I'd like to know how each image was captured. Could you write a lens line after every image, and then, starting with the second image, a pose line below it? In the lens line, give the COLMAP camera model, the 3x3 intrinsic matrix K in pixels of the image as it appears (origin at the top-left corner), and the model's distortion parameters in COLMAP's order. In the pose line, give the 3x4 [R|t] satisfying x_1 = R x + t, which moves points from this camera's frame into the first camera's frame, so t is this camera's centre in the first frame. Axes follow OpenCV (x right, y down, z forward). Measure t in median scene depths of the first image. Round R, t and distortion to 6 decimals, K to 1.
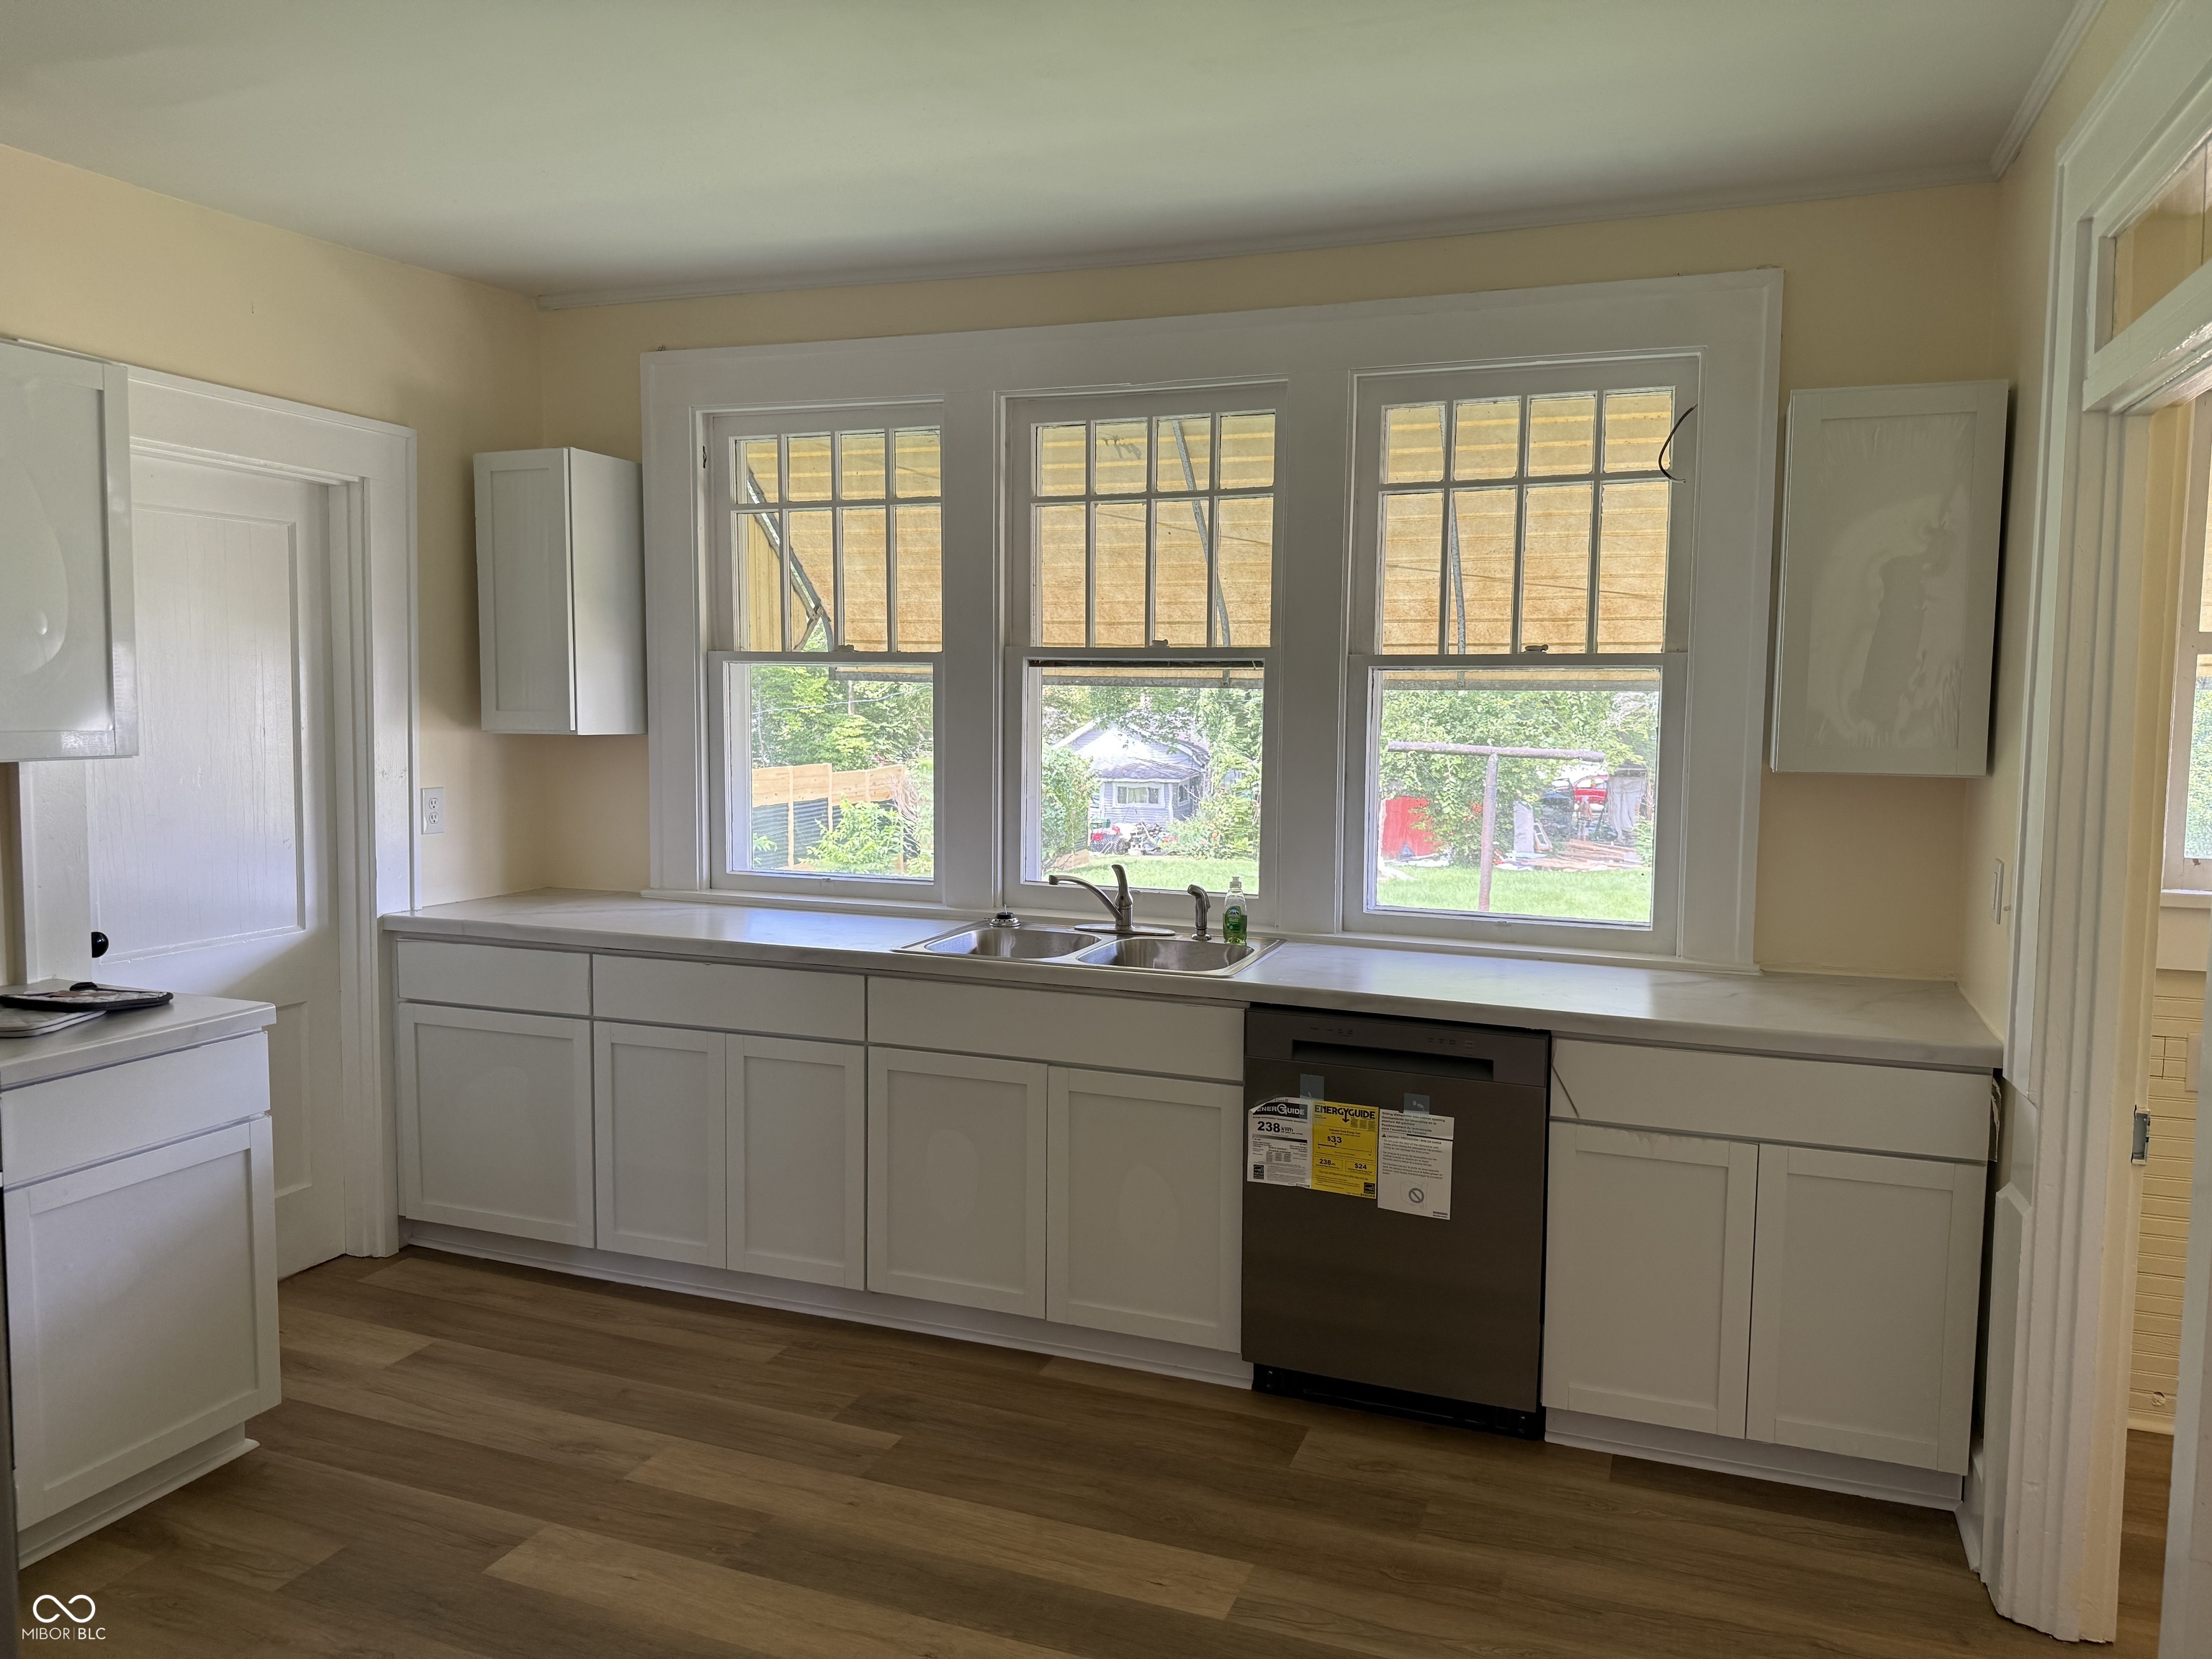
lens RADIAL K [[1535.5, 0, 1106.0], [0, 1535.5, 829.5], [0, 0, 1]] dist [-0.038673, -0.002272]
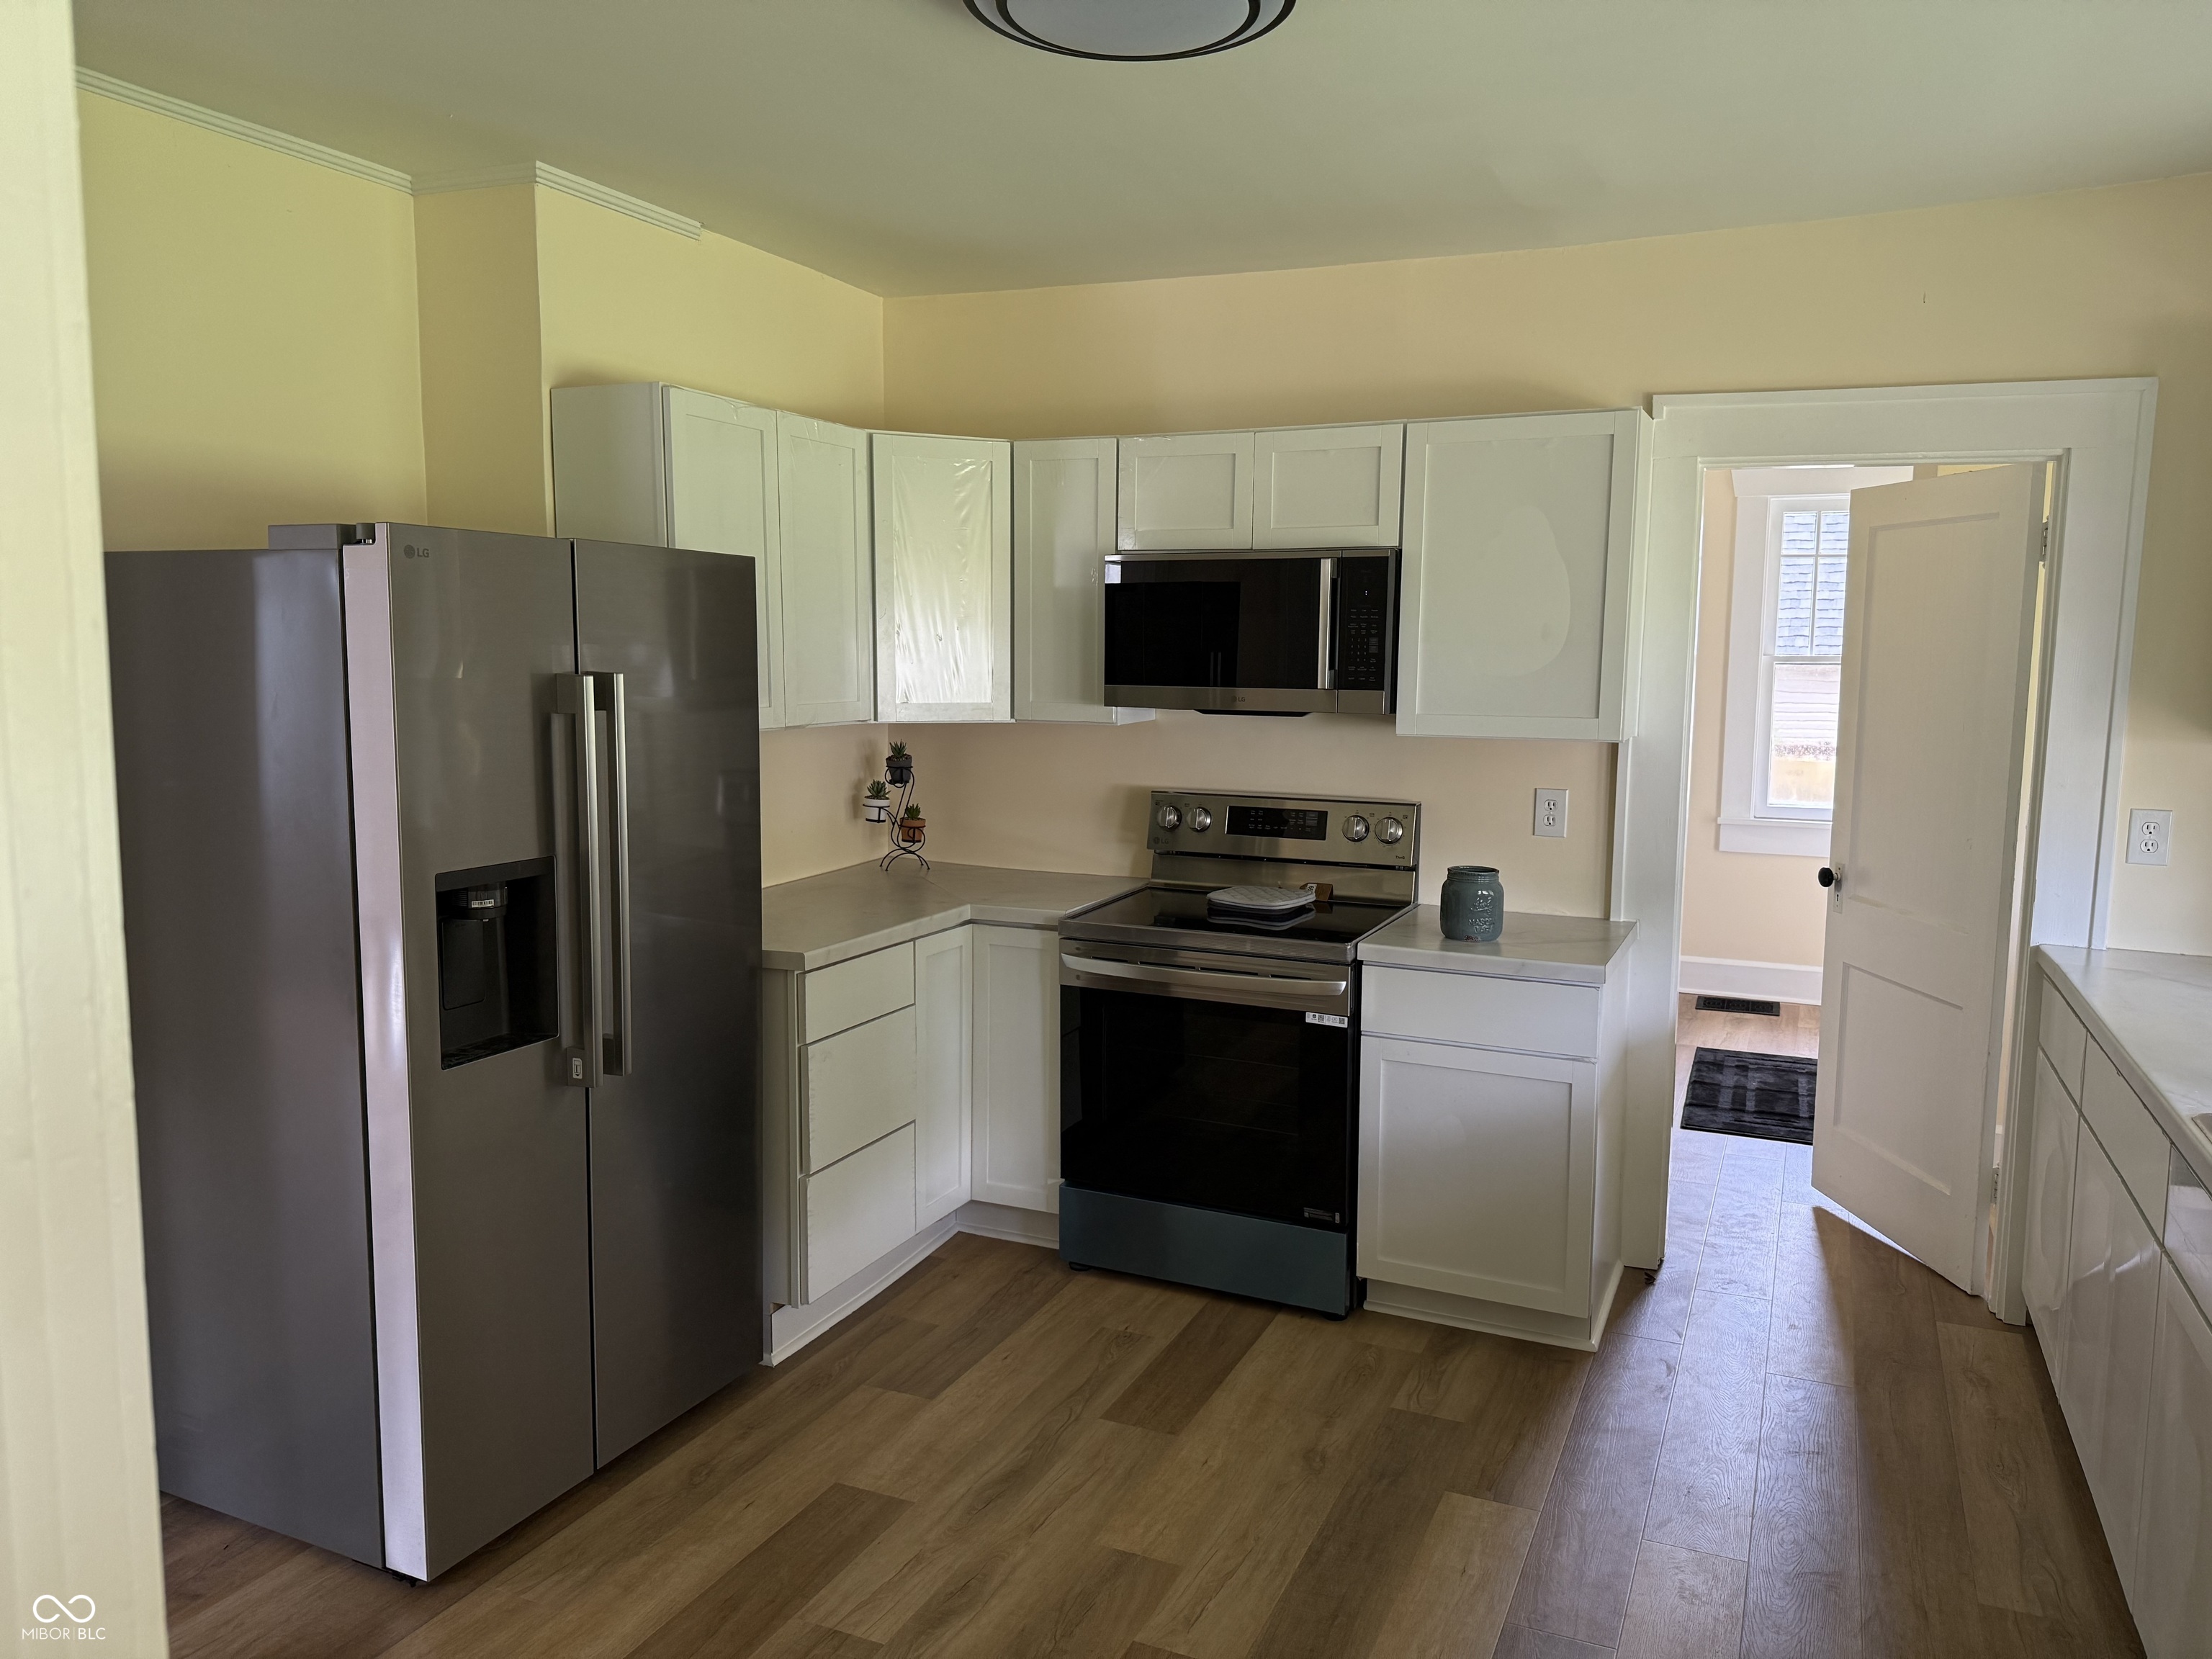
lens RADIAL K [[1535.5, 0, 1106.0], [0, 1535.5, 829.5], [0, 0, 1]] dist [-0.038673, -0.002272]
pose [[-0.063054, 0.104577, -0.992516, 0.591010], [-0.104526, 0.988333, 0.110777, -0.071251], [0.992521, 0.110729, -0.051388, 0.694070]]
